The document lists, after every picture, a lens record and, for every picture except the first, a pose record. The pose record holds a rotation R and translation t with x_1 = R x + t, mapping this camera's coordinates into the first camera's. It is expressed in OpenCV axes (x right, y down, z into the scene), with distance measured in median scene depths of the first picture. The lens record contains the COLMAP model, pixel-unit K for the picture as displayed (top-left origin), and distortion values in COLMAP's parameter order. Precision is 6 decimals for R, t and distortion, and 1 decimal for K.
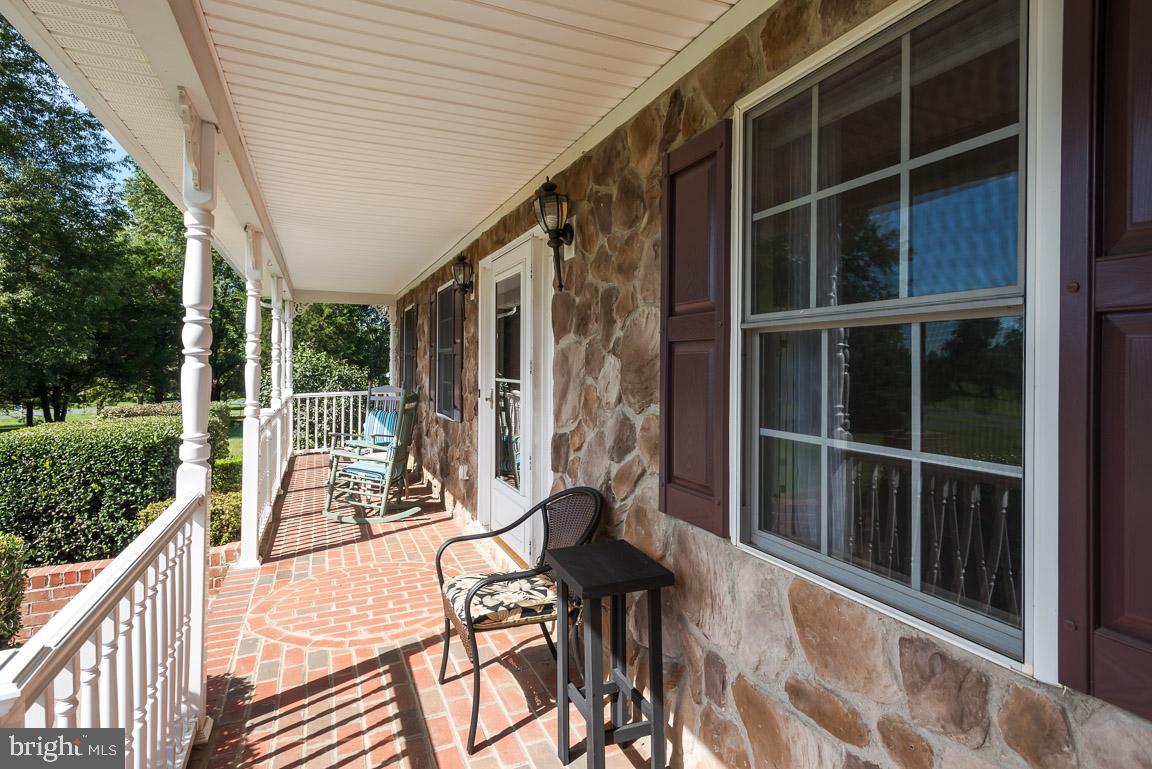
lens RADIAL K [[605.1, 0, 576.6], [0, 605.1, 348.3], [0, 0, 1]] dist [0.000964, 0.000634]
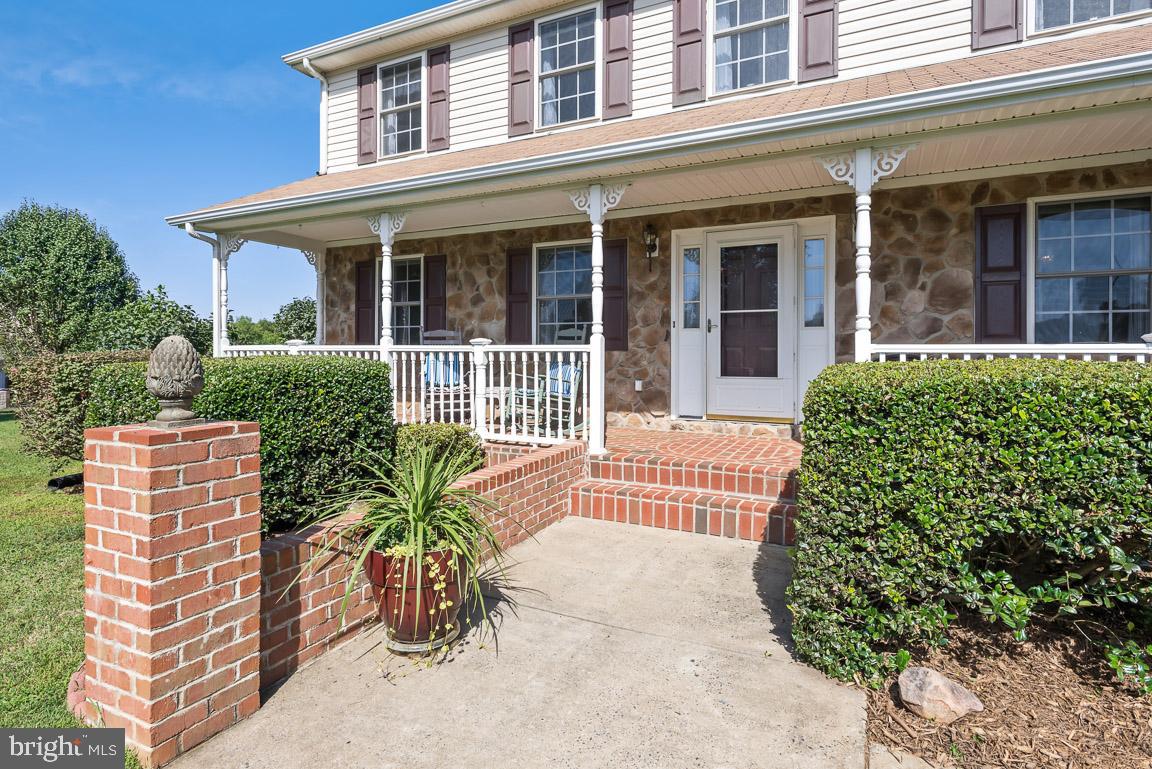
lens RADIAL K [[605.1, 0, 576.6], [0, 605.1, 348.3], [0, 0, 1]] dist [0.000964, 0.000634]
pose [[0.759714, -0.004397, 0.650243, -2.516306], [-0.011121, 0.999743, 0.019754, 0.211770], [-0.650163, -0.022239, 0.759469, 0.152699]]
